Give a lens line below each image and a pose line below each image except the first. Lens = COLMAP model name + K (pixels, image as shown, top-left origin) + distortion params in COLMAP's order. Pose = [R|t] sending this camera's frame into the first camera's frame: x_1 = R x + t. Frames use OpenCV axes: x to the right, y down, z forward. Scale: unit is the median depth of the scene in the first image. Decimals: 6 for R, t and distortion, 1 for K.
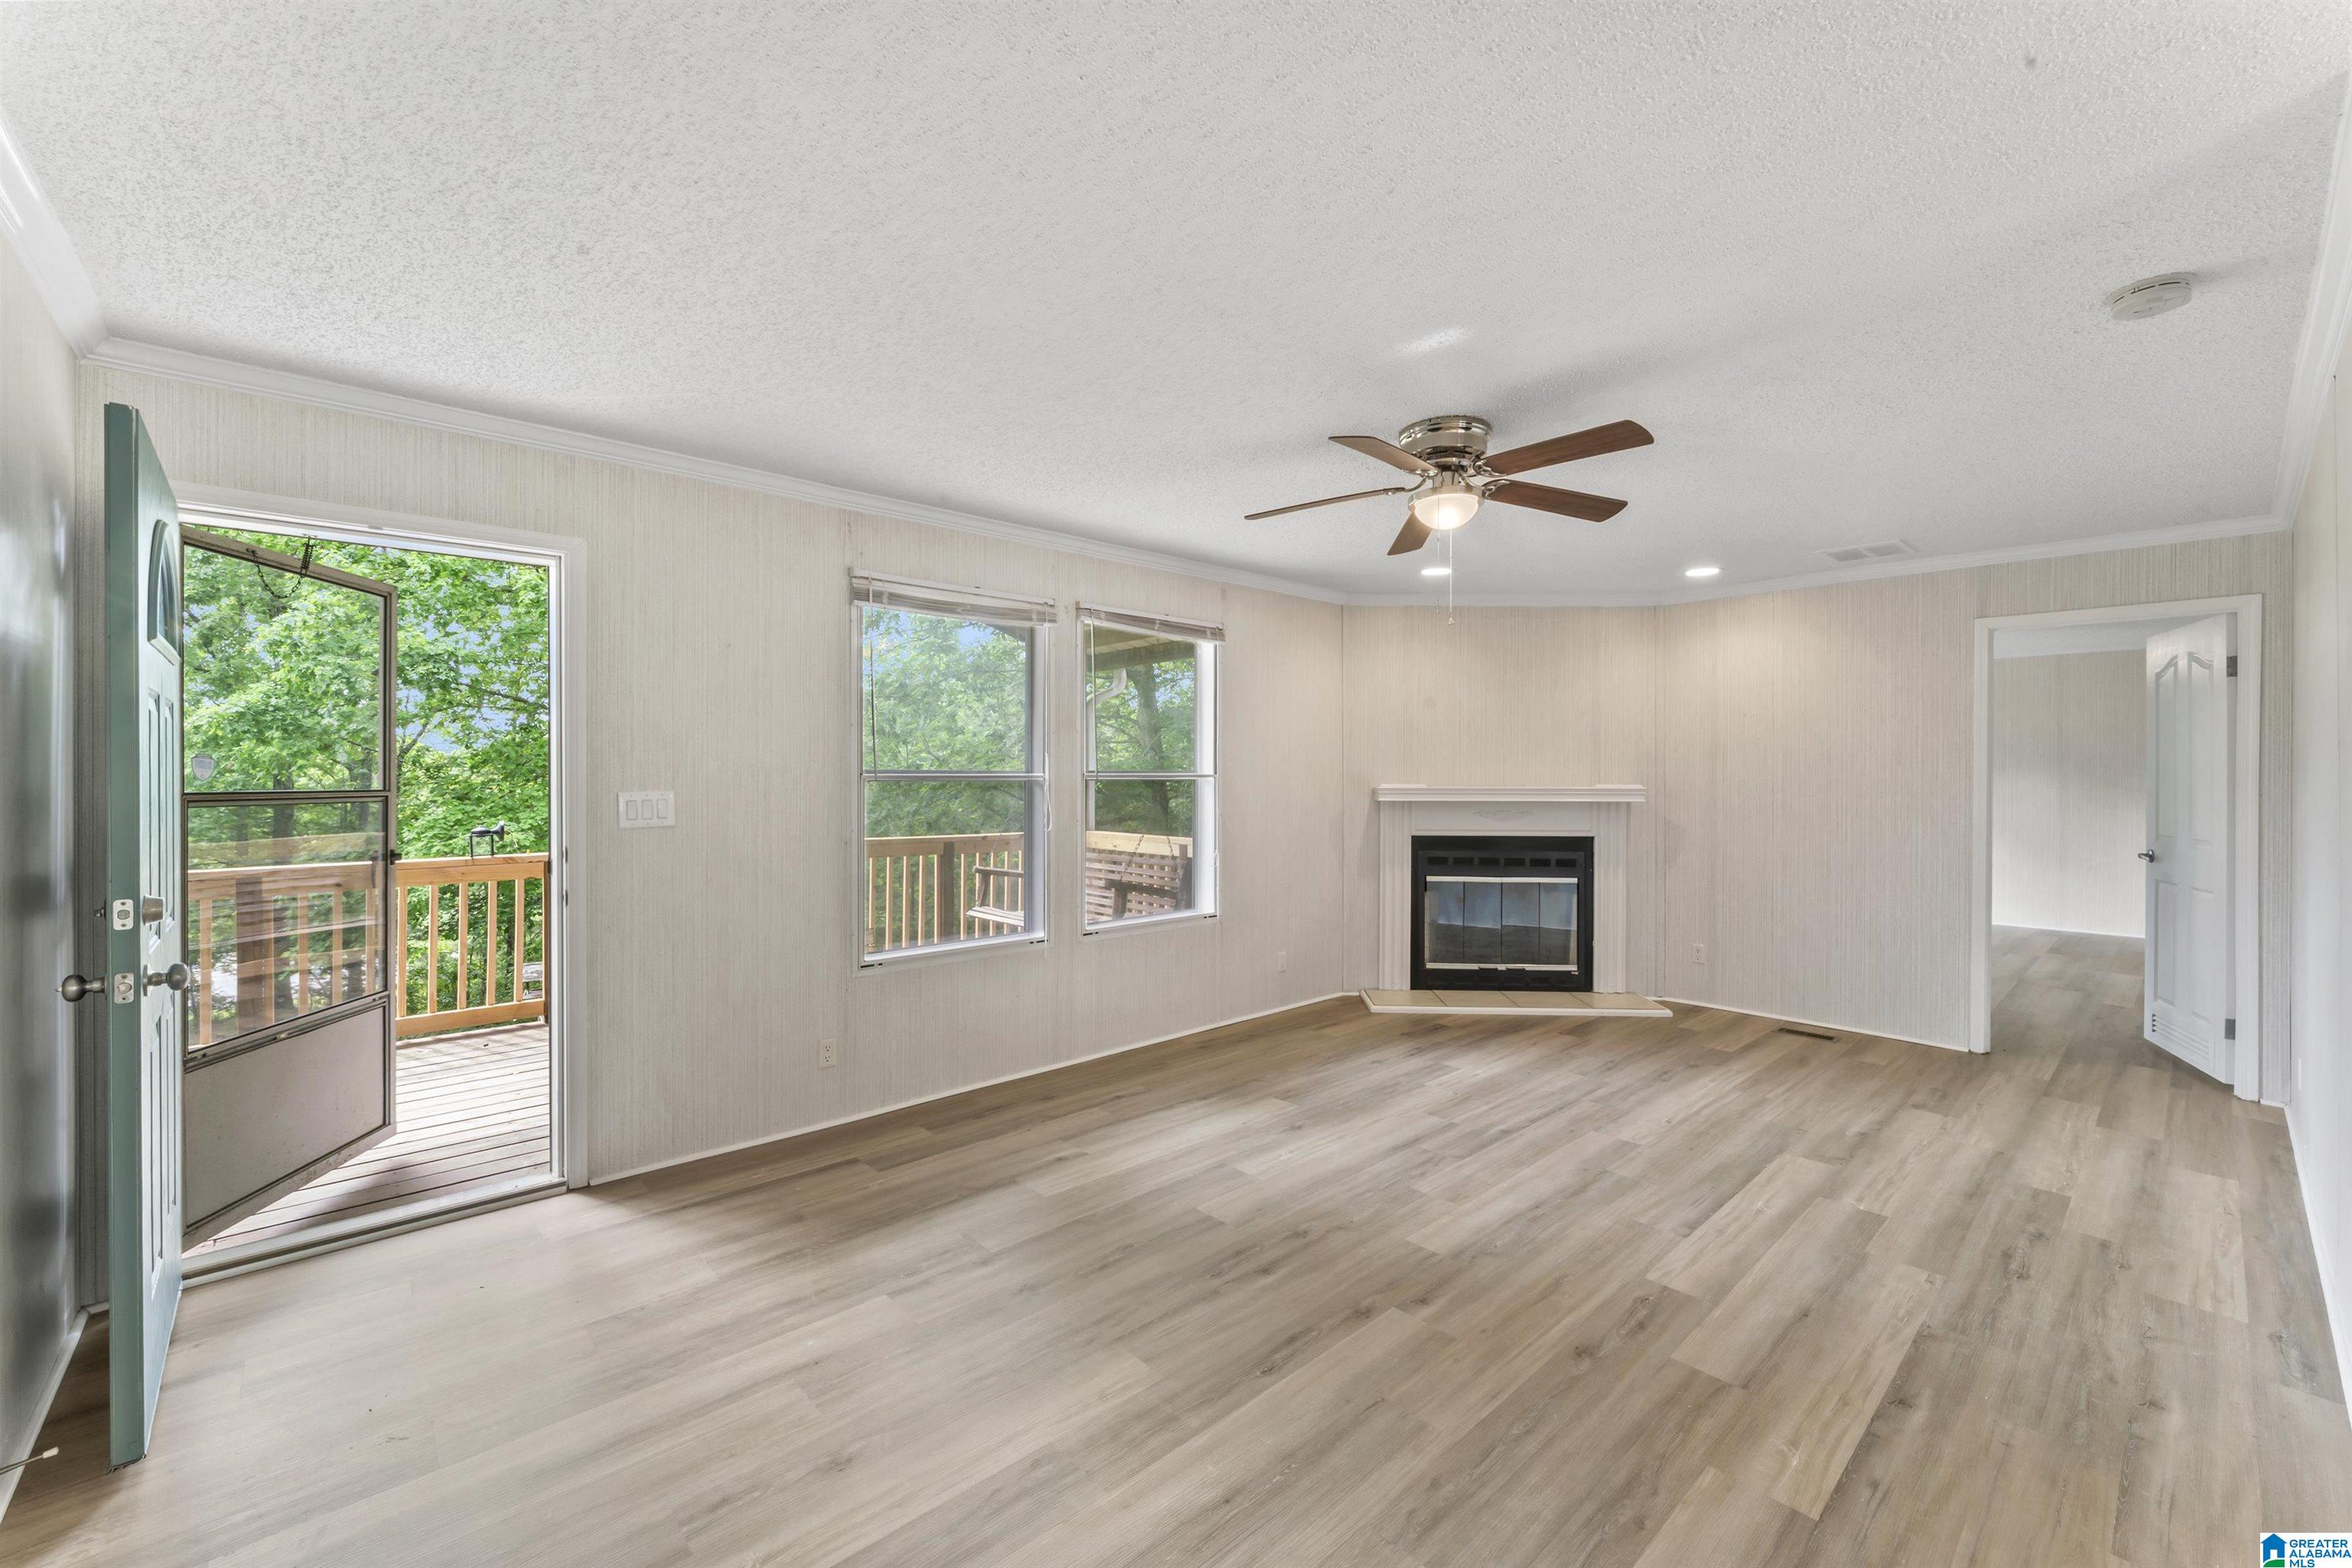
lens RADIAL K [[943.0, 0, 1166.9], [0, 943.0, 777.4], [0, 0, 1]] dist [-0.001674, -0.000064]
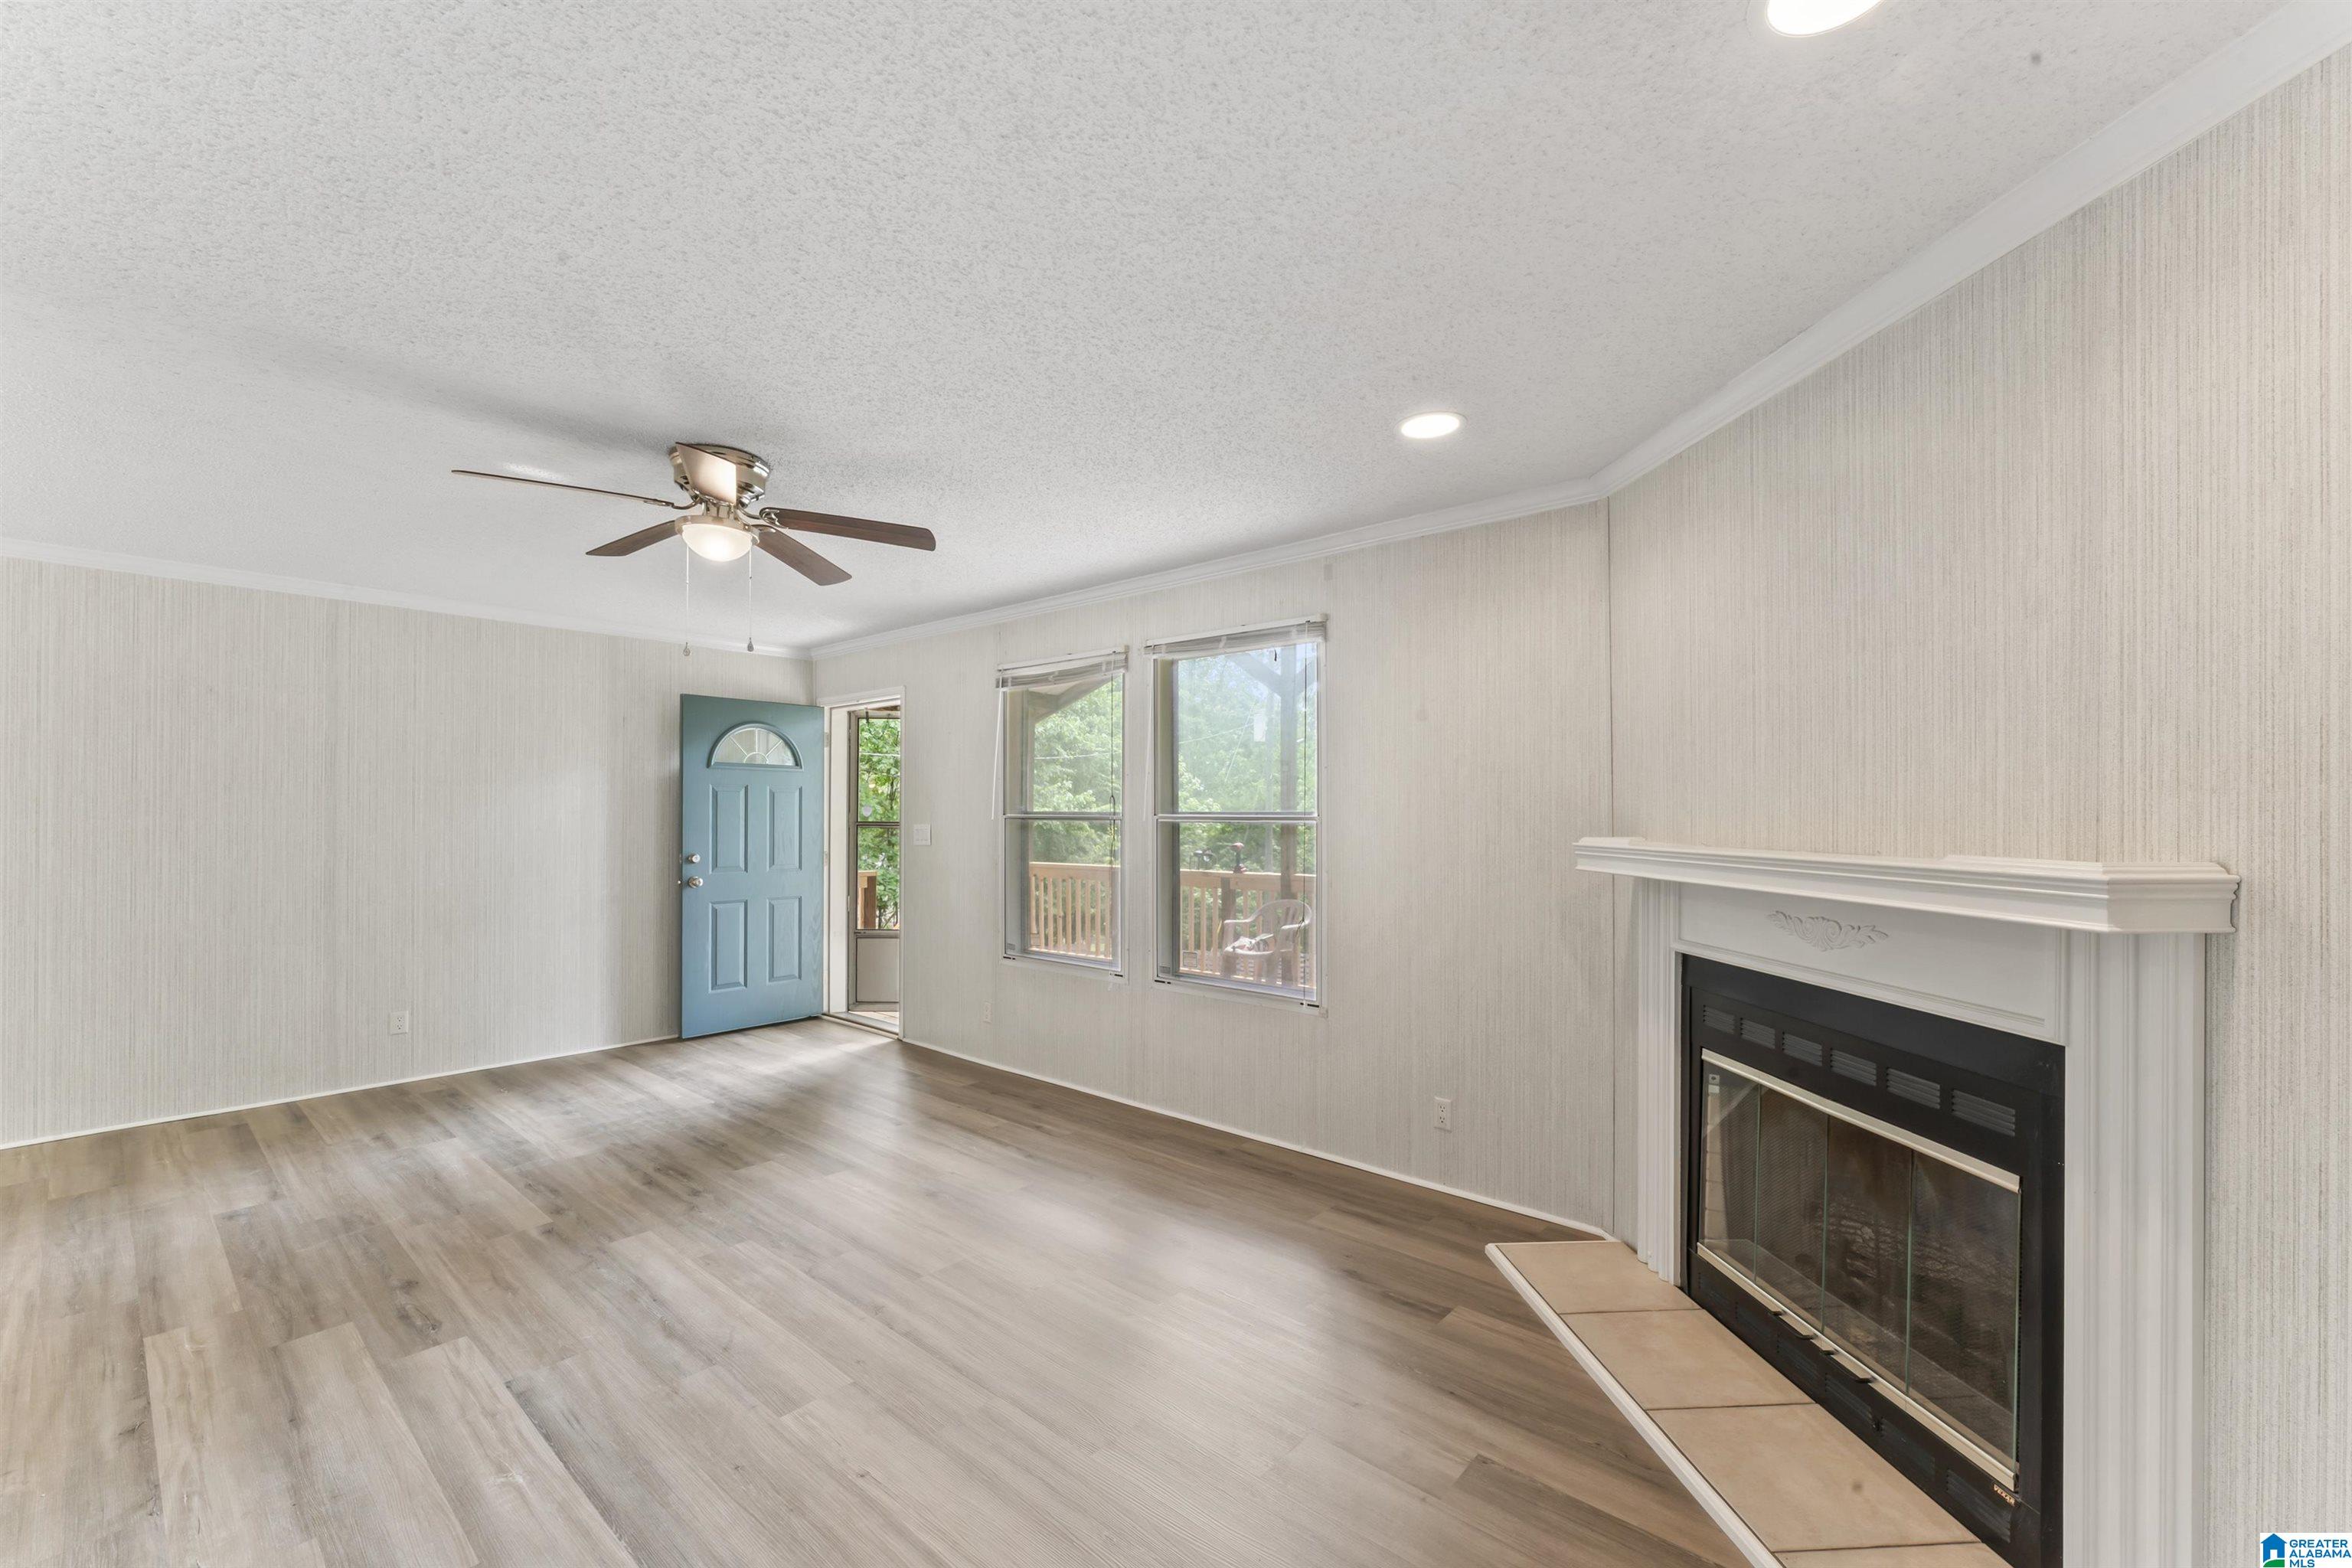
lens RADIAL K [[923.0, 0, 1175.4], [0, 923.0, 813.3], [0, 0, 1]] dist [-0.001420, -0.000043]
pose [[0.135069, -0.004285, -0.990827, 1.394694], [-0.006474, 0.999965, -0.005207, -0.005257], [0.990815, 0.007118, 0.135036, 1.435150]]
